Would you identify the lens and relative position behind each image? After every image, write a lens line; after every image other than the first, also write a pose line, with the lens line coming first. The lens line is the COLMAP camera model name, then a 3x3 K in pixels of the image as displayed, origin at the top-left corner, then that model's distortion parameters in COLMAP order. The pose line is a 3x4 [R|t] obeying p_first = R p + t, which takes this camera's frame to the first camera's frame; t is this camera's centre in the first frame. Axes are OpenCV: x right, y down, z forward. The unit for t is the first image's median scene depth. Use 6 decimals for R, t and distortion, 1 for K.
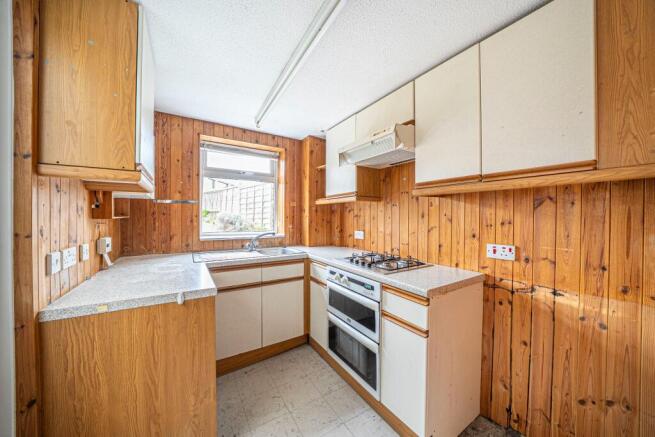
lens RADIAL K [[222.7, 0, 327.5], [0, 222.7, 218.5], [0, 0, 1]] dist [-0.025381, -0.000028]
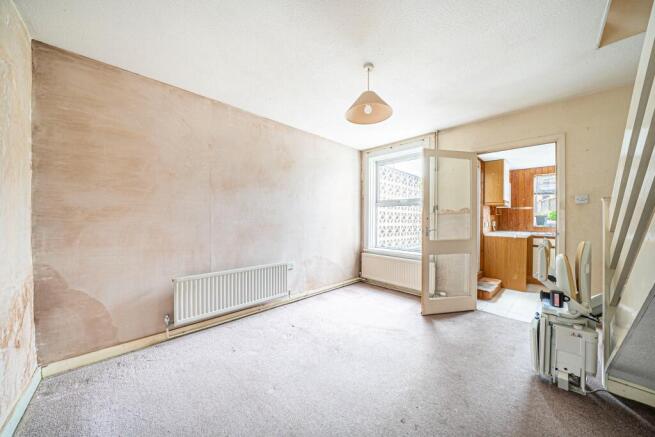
lens RADIAL K [[222.7, 0, 327.5], [0, 222.7, 218.5], [0, 0, 1]] dist [-0.025381, -0.000028]
pose [[0.175323, -0.003135, -0.984506, 1.910736], [-0.009233, 0.999946, -0.004828, 0.097156], [0.984468, 0.009936, 0.175284, -2.189256]]
